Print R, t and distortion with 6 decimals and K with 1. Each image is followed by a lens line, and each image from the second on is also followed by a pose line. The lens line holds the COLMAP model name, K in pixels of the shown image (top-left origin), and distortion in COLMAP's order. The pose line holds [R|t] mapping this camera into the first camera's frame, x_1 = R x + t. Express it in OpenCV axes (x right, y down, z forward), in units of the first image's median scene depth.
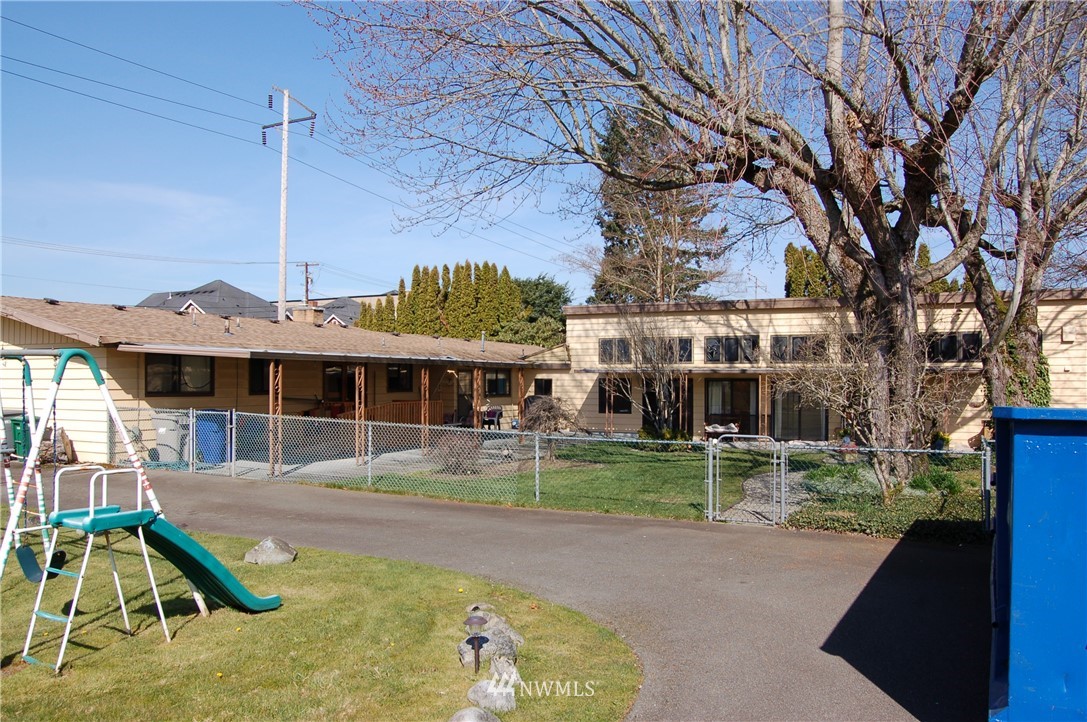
lens RADIAL K [[860.4, 0, 549.4], [0, 860.4, 363.3], [0, 0, 1]] dist [-0.090546, 0.034765]
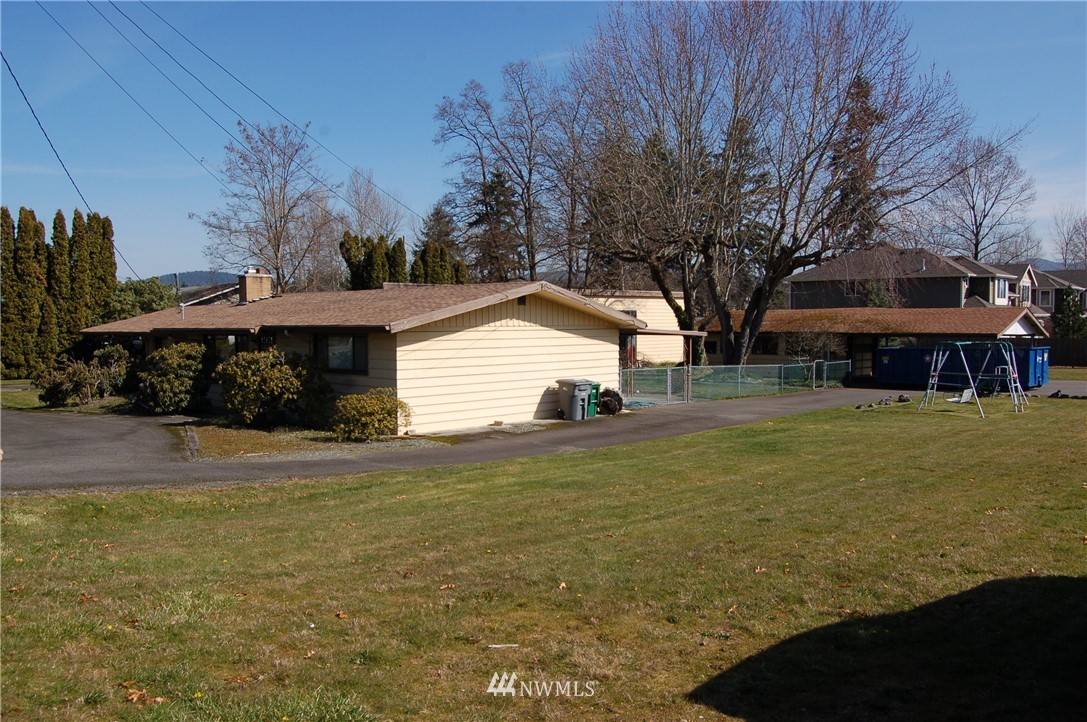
lens RADIAL K [[860.4, 0, 545.1], [0, 860.4, 375.6], [0, 0, 1]] dist [-0.090546, 0.034765]
pose [[0.326407, -0.067631, 0.942807, -1.376626], [-0.016781, 0.996865, 0.077319, -0.038750], [-0.945080, -0.041058, 0.324249, 0.434937]]
